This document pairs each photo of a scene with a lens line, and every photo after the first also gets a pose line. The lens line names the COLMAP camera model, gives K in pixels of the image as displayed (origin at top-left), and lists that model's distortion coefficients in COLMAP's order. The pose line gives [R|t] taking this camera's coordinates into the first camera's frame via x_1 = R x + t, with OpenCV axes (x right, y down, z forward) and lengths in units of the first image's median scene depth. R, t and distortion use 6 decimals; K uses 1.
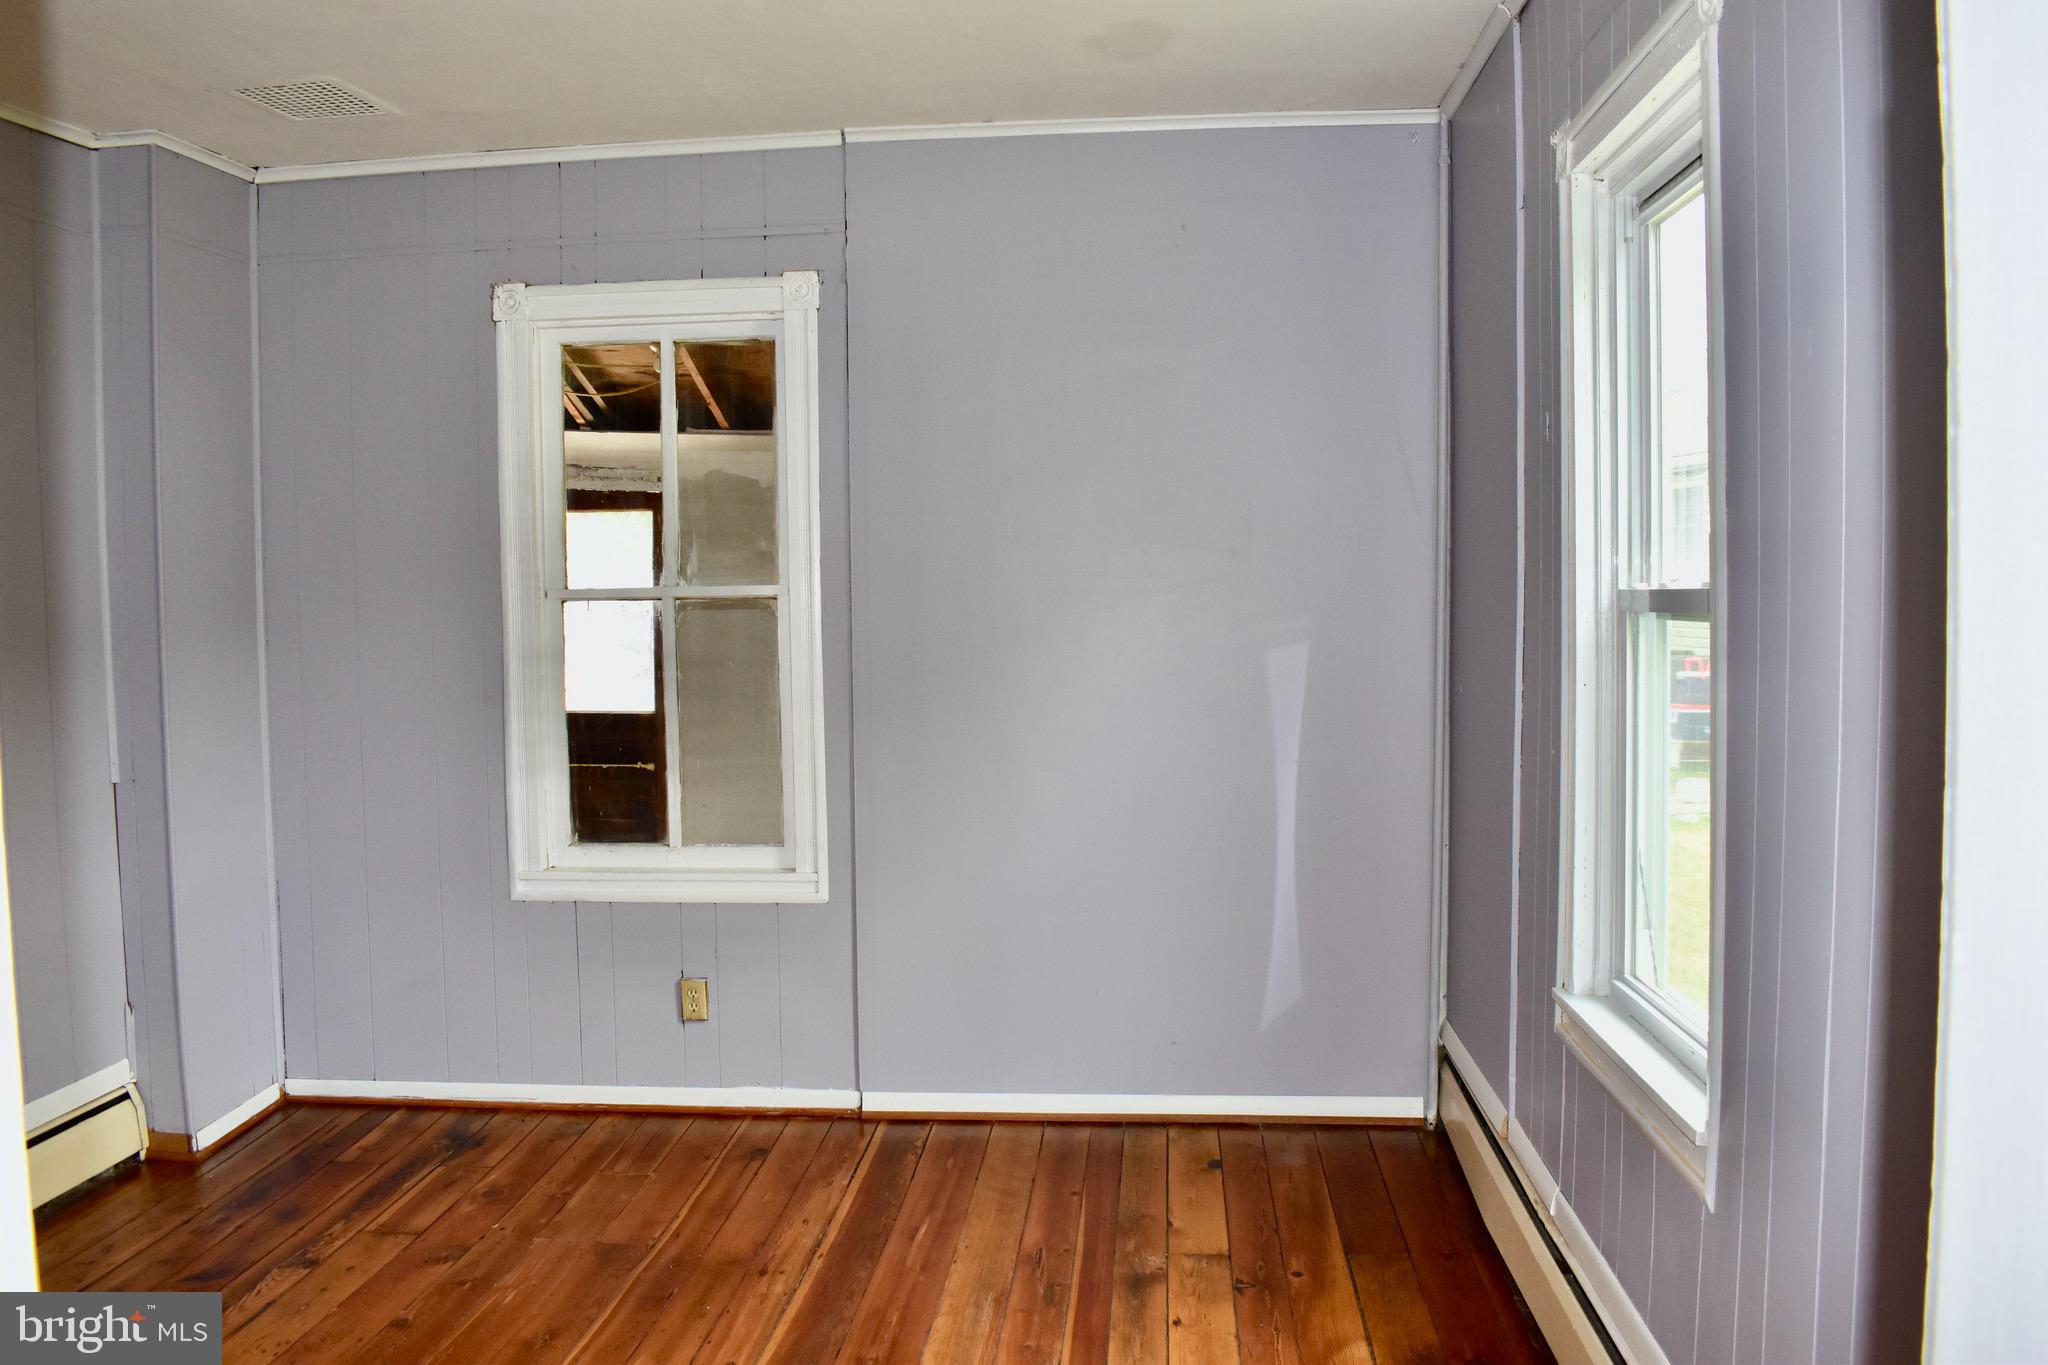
lens RADIAL K [[1600.8, 0, 1026.4], [0, 1600.8, 683.7], [0, 0, 1]] dist [-0.101466, 0.024303]
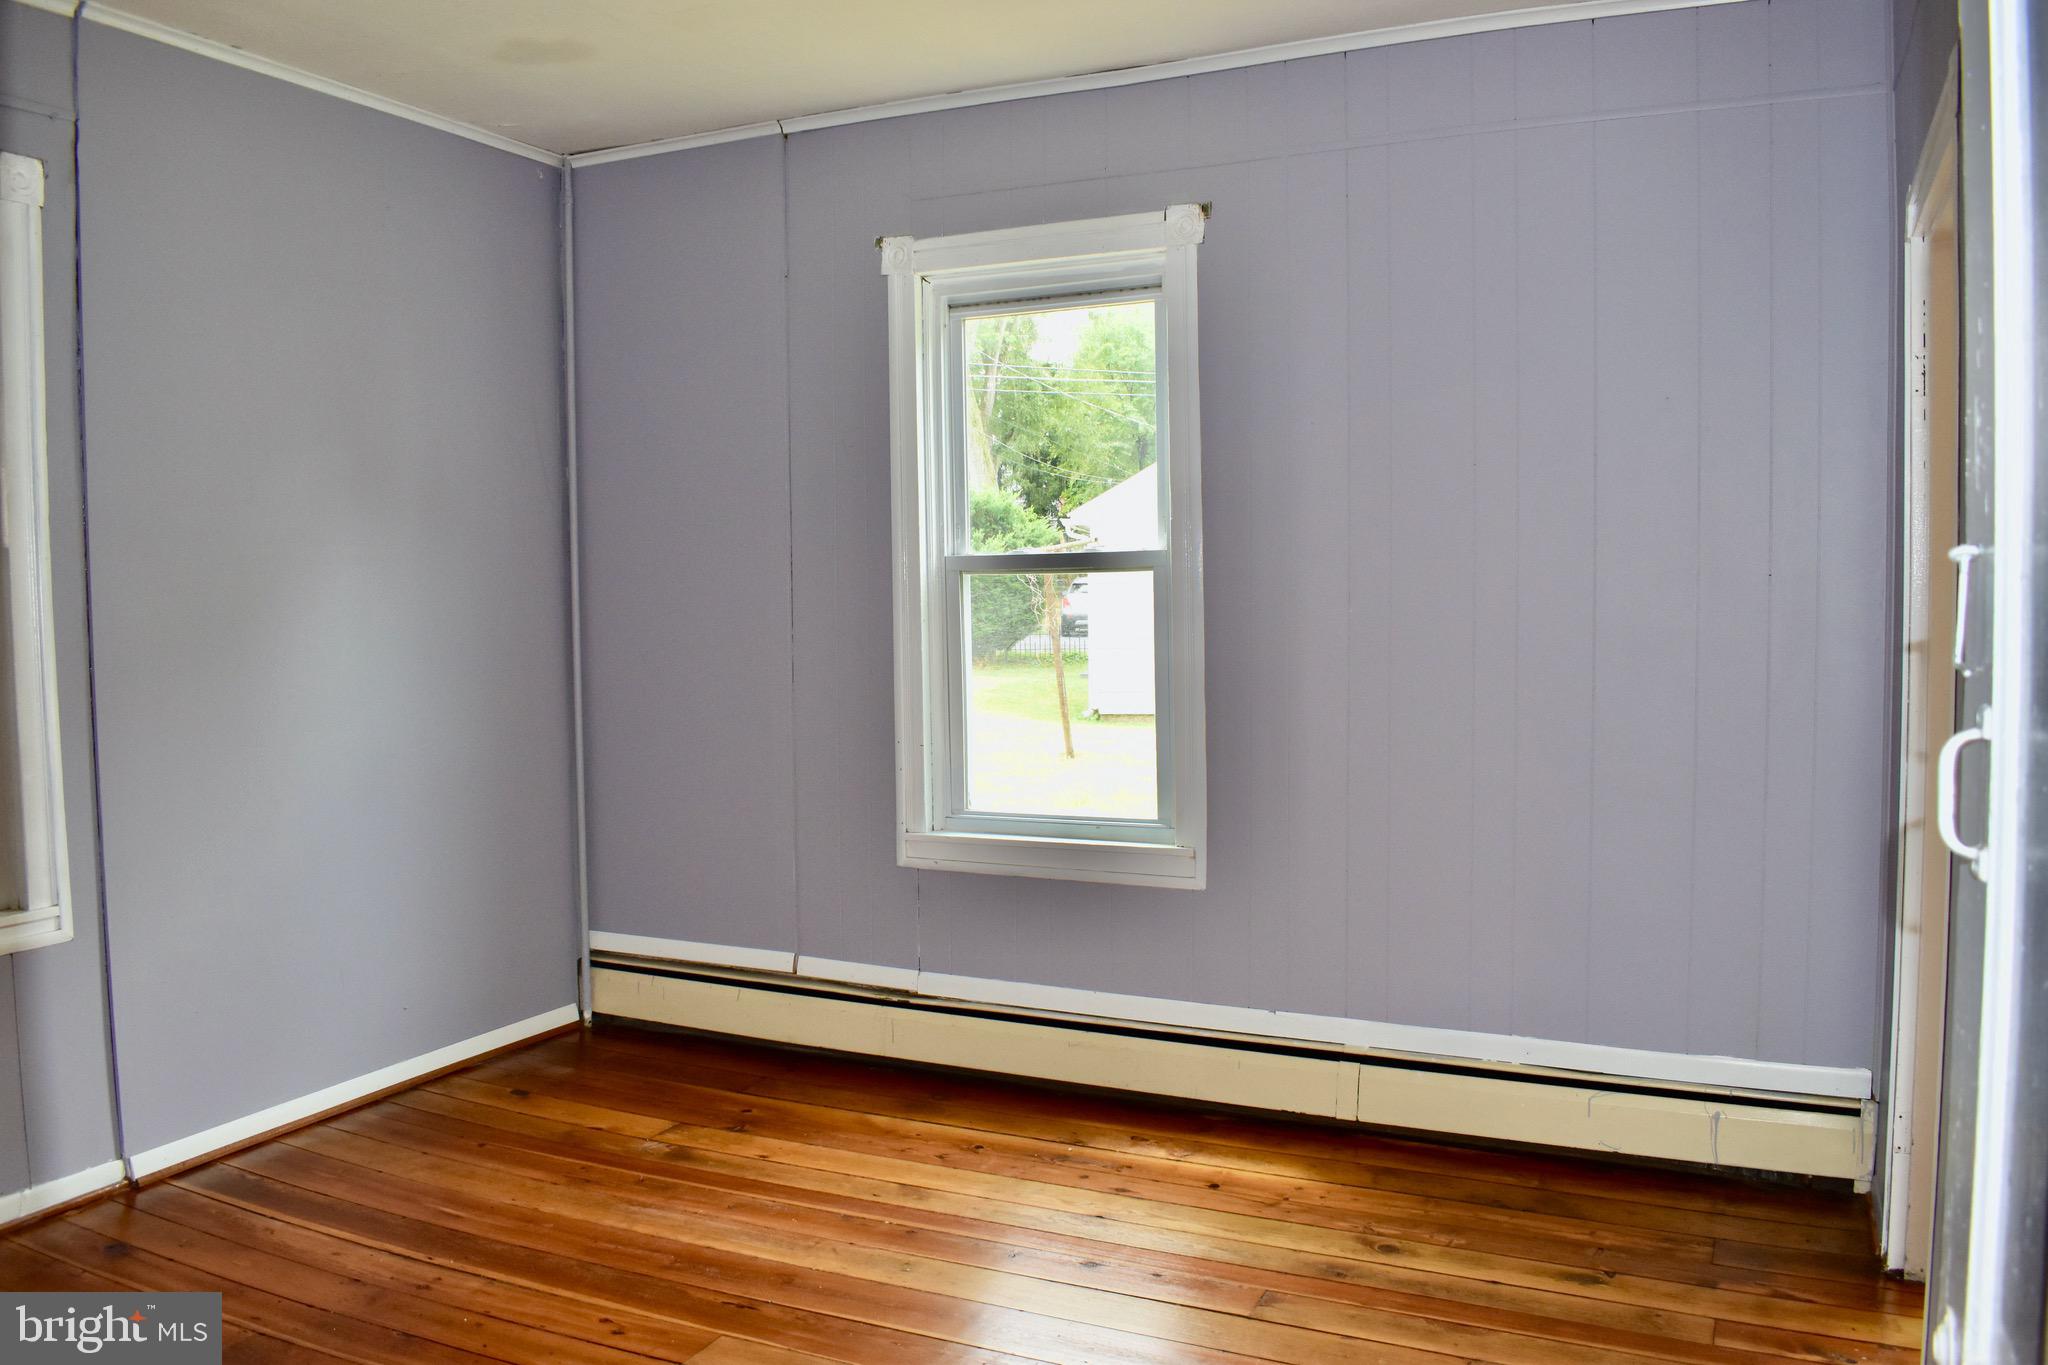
lens RADIAL K [[1600.8, 0, 1034.4], [0, 1600.8, 682.8], [0, 0, 1]] dist [-0.101466, 0.024303]
pose [[0.338028, -0.047751, 0.939924, -0.794388], [0.059591, 0.997794, 0.029260, 0.014880], [-0.939247, 0.046120, 0.340128, 0.306213]]
